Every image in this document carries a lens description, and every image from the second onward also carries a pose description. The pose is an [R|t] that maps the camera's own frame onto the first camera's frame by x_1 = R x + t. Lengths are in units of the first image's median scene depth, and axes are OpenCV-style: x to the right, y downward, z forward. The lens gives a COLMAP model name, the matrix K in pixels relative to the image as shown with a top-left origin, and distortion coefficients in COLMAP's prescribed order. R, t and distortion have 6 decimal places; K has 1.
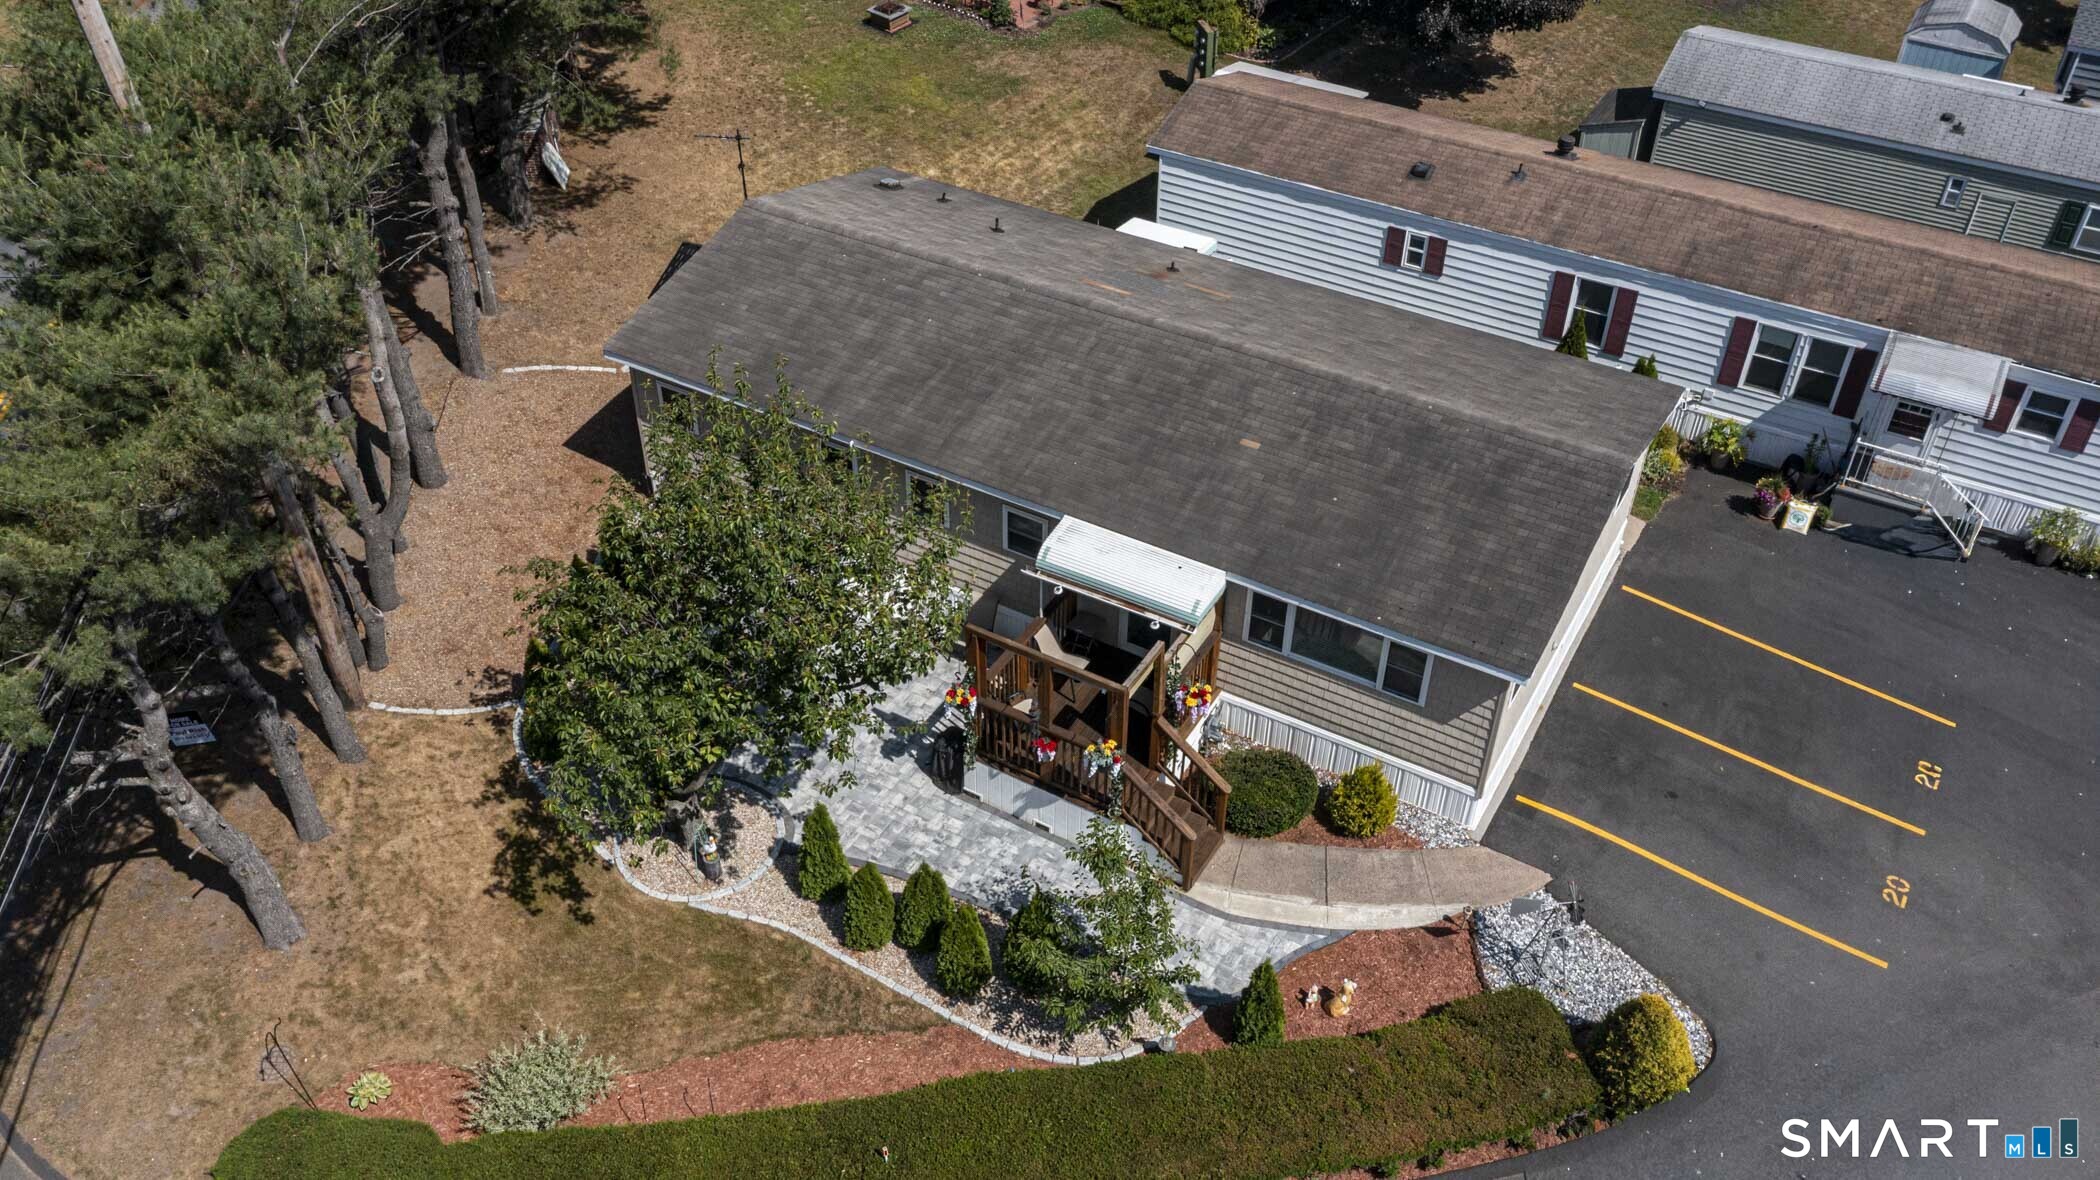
lens RADIAL K [[1668.6, 0, 1047.6], [0, 1668.6, 591.8], [0, 0, 1]] dist [-0.008989, 0.003352]
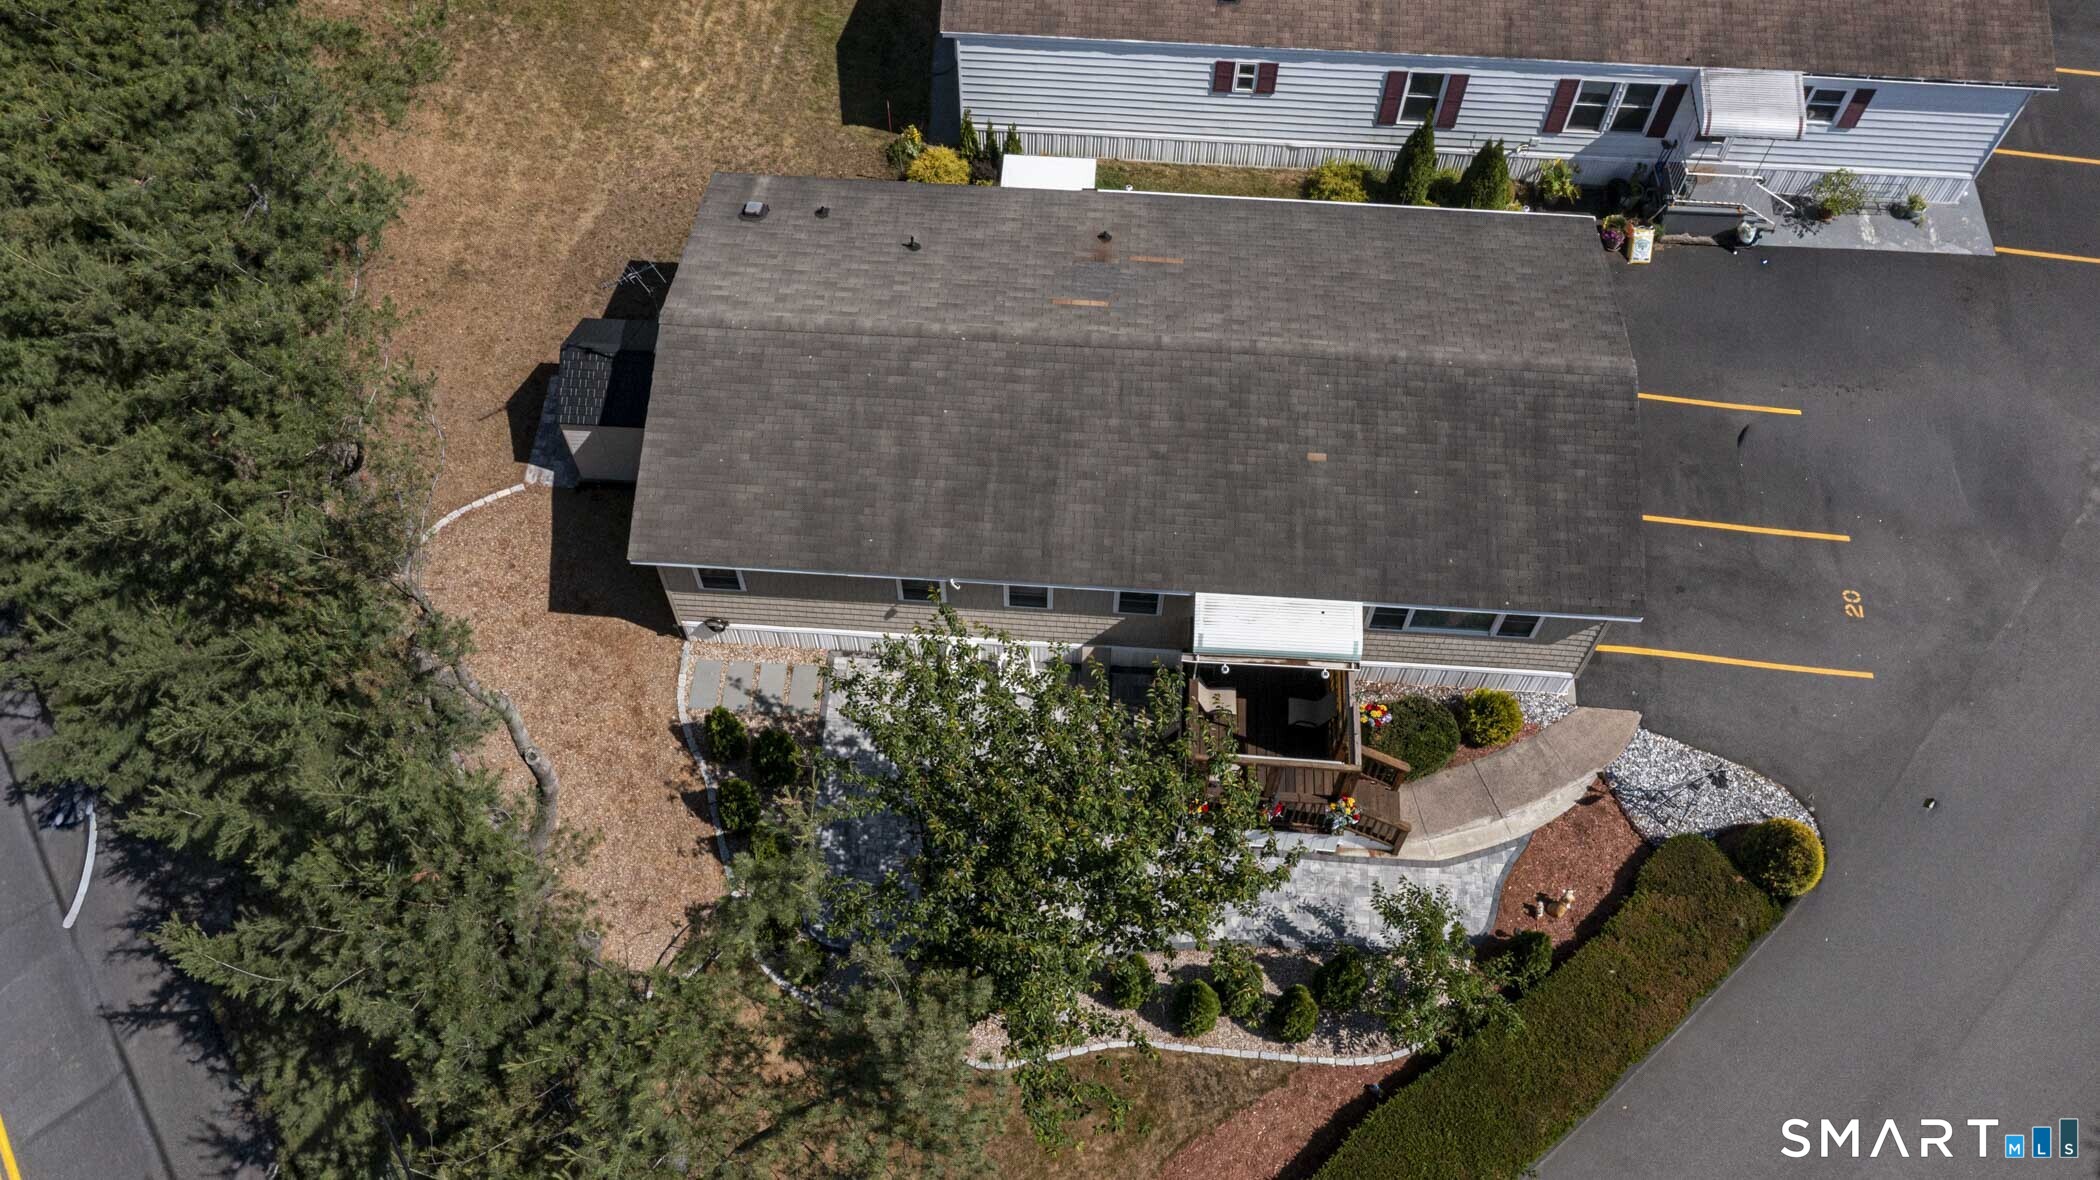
lens RADIAL K [[1668.6, 0, 1053.4], [0, 1668.6, 590.3], [0, 0, 1]] dist [-0.008989, 0.003352]
pose [[0.892407, -0.392125, 0.223266, -0.249304], [0.284914, 0.873354, 0.395065, -0.400184], [-0.349905, -0.288947, 0.891109, 0.065943]]
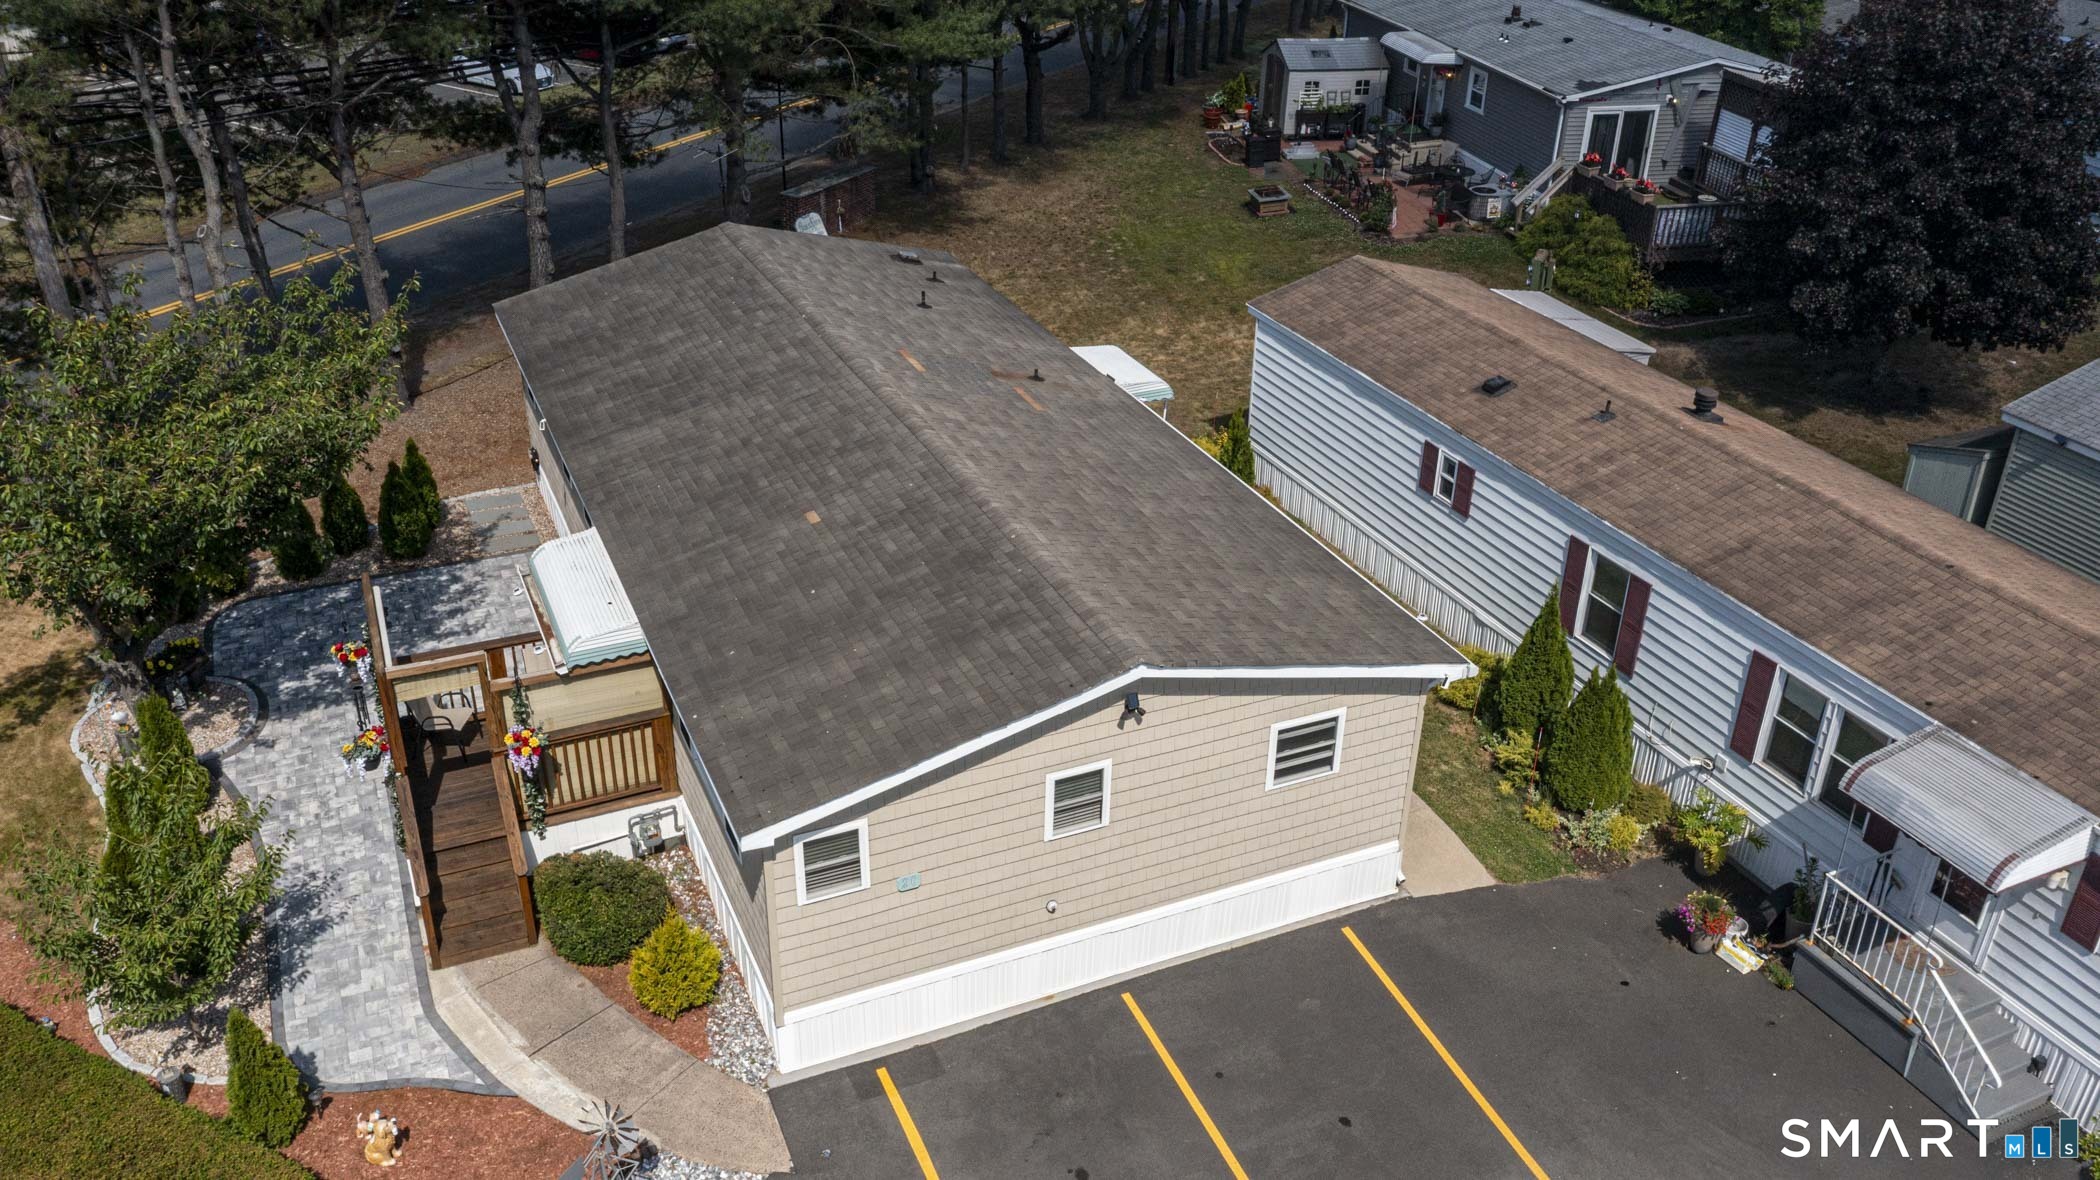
lens RADIAL K [[1668.6, 0, 1044.1], [0, 1668.6, 589.7], [0, 0, 1]] dist [-0.008989, 0.003352]
pose [[0.813028, 0.285097, -0.507646, 0.521116], [-0.377171, 0.922124, -0.086192, -0.023776], [0.443539, 0.261546, 0.857244, 0.302842]]
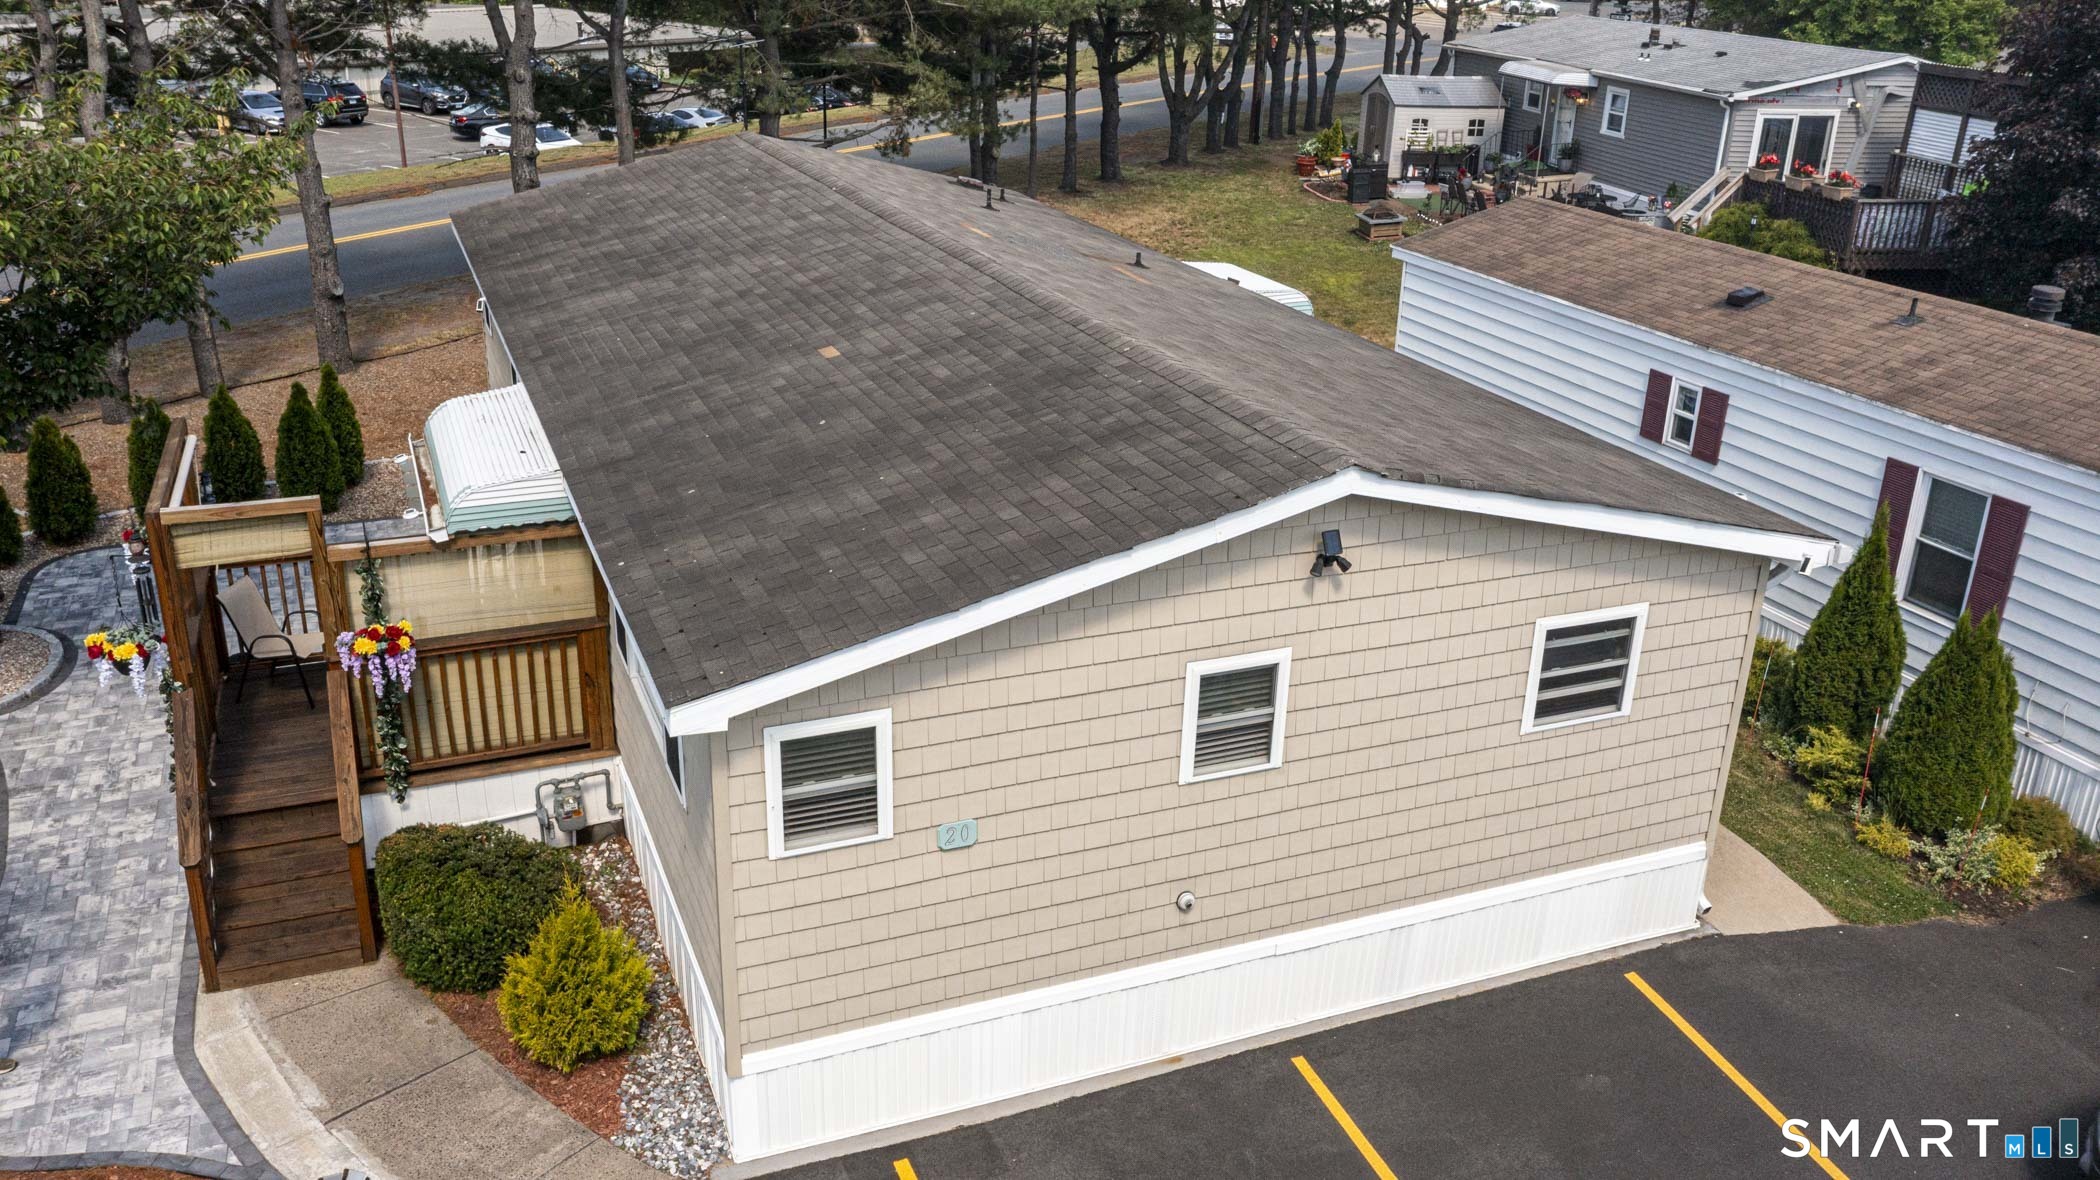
lens RADIAL K [[1668.6, 0, 1045.6], [0, 1668.6, 588.0], [0, 0, 1]] dist [-0.008989, 0.003352]
pose [[0.794371, 0.238704, -0.558565, 0.418468], [-0.399235, 0.898211, -0.183924, 0.045544], [0.457806, 0.369103, 0.808812, 0.505539]]
